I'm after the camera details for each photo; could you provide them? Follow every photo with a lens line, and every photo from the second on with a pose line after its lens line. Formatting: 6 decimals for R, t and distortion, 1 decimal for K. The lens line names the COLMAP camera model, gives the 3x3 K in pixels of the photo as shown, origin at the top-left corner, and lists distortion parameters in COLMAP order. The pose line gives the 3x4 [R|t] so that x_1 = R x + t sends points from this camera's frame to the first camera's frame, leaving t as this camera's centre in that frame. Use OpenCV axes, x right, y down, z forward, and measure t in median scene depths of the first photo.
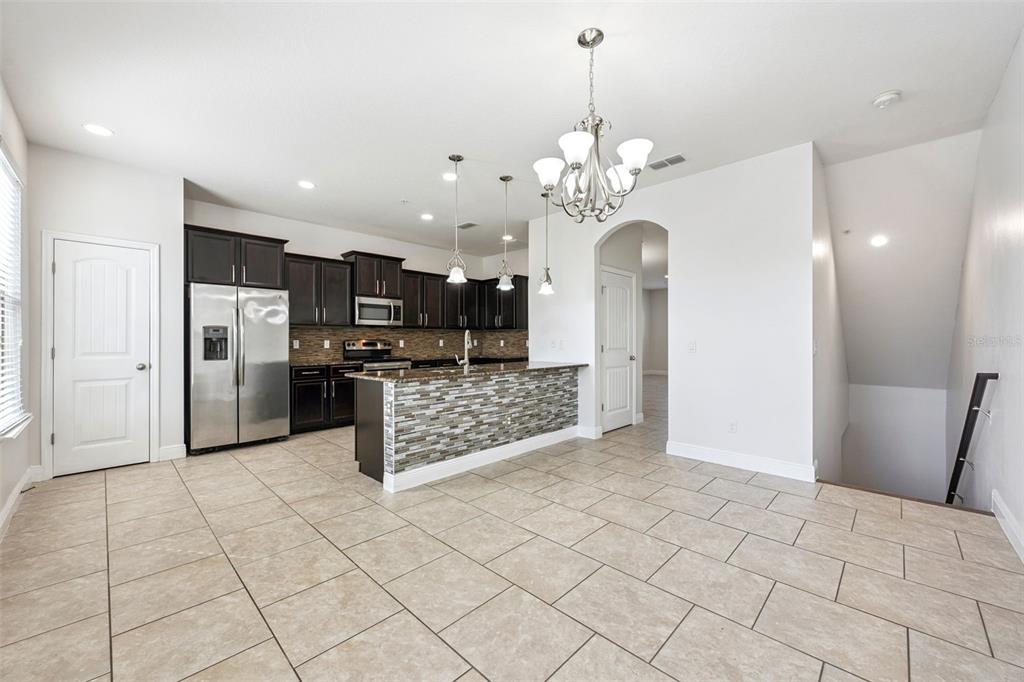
lens RADIAL K [[399.1, 0, 511.3], [0, 399.1, 339.2], [0, 0, 1]] dist [-0.002232, 0.000553]
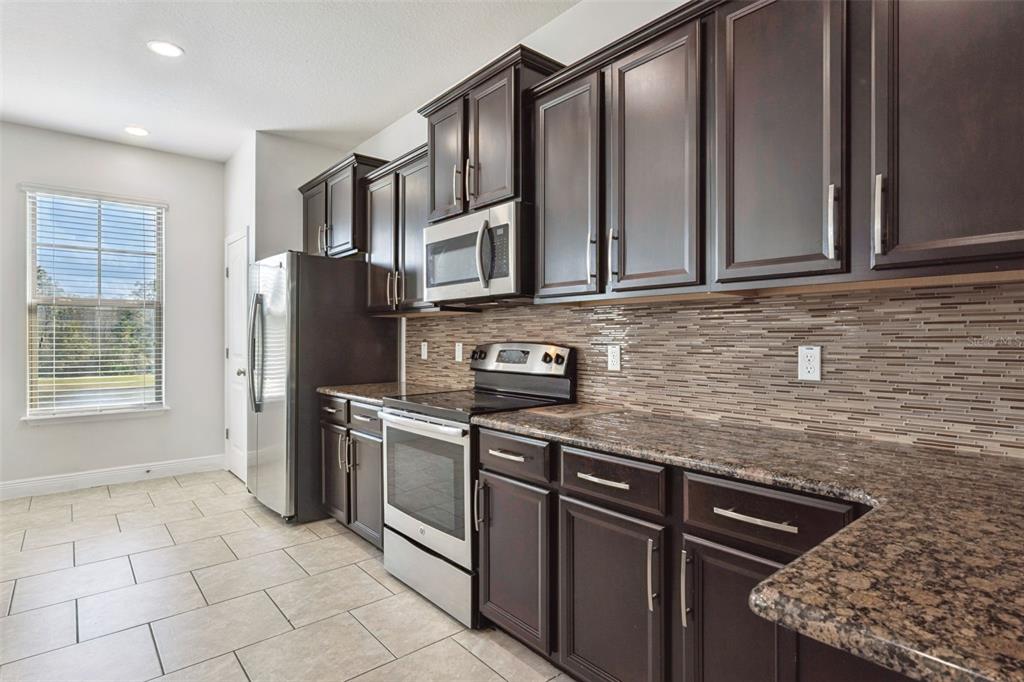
lens RADIAL K [[526.4, 0, 510.3], [0, 526.4, 340.9], [0, 0, 1]] dist [-0.001258, -0.000269]
pose [[-0.100855, 0.002088, -0.994899, 0.138071], [-0.002511, 0.999994, 0.002354, -0.001952], [0.994898, 0.002735, -0.100849, 1.532565]]
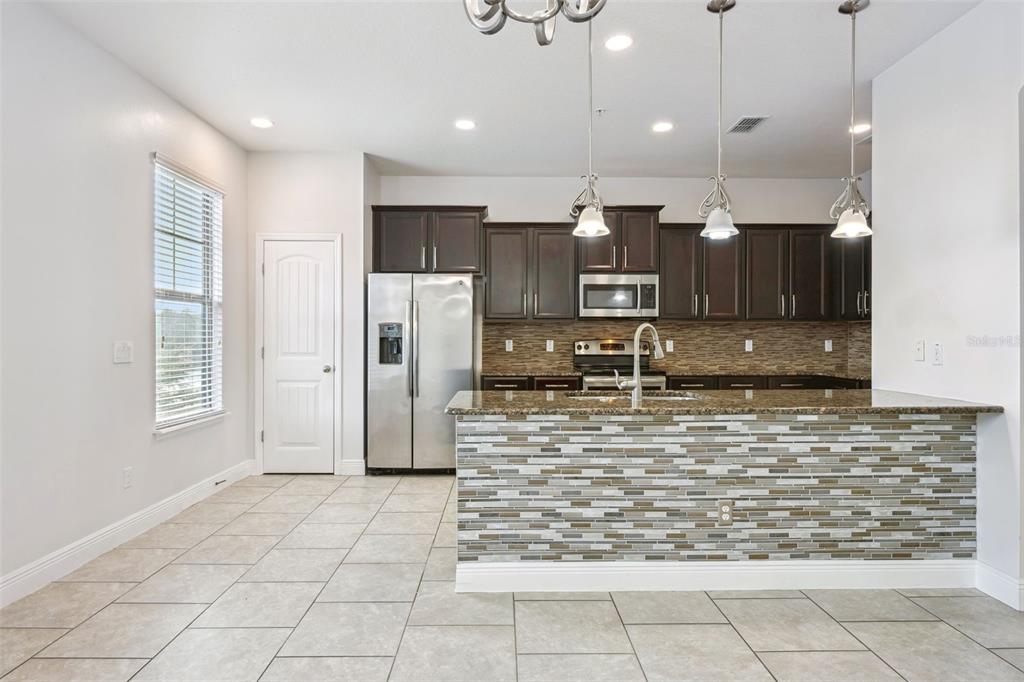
lens RADIAL K [[585.6, 0, 510.7], [0, 585.6, 339.5], [0, 0, 1]] dist [-0.001052, -0.000152]
pose [[0.707575, 0.004537, -0.706624, 0.292155], [-0.001317, 0.999986, 0.005101, -0.005322], [0.706637, -0.002679, 0.707571, 0.312414]]
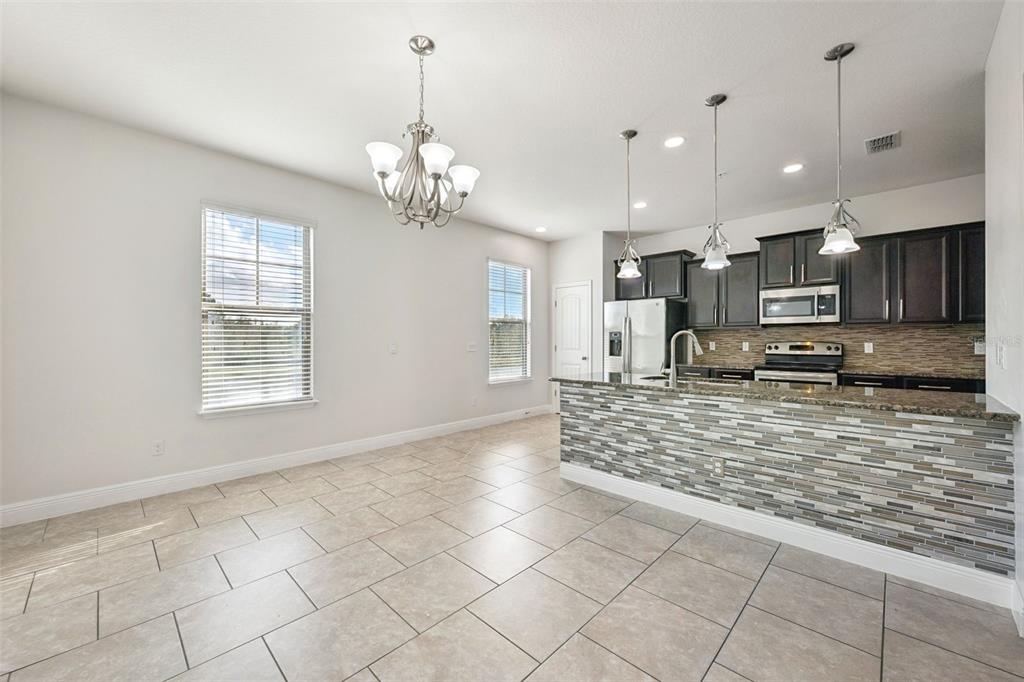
lens RADIAL K [[399.1, 0, 511.2], [0, 399.1, 340.0], [0, 0, 1]] dist [-0.002232, 0.000553]
pose [[0.004315, 0.002025, -0.999989, 0.620978], [0.001212, 0.999997, 0.002030, -0.006694], [0.999990, -0.001221, 0.004313, 0.629775]]
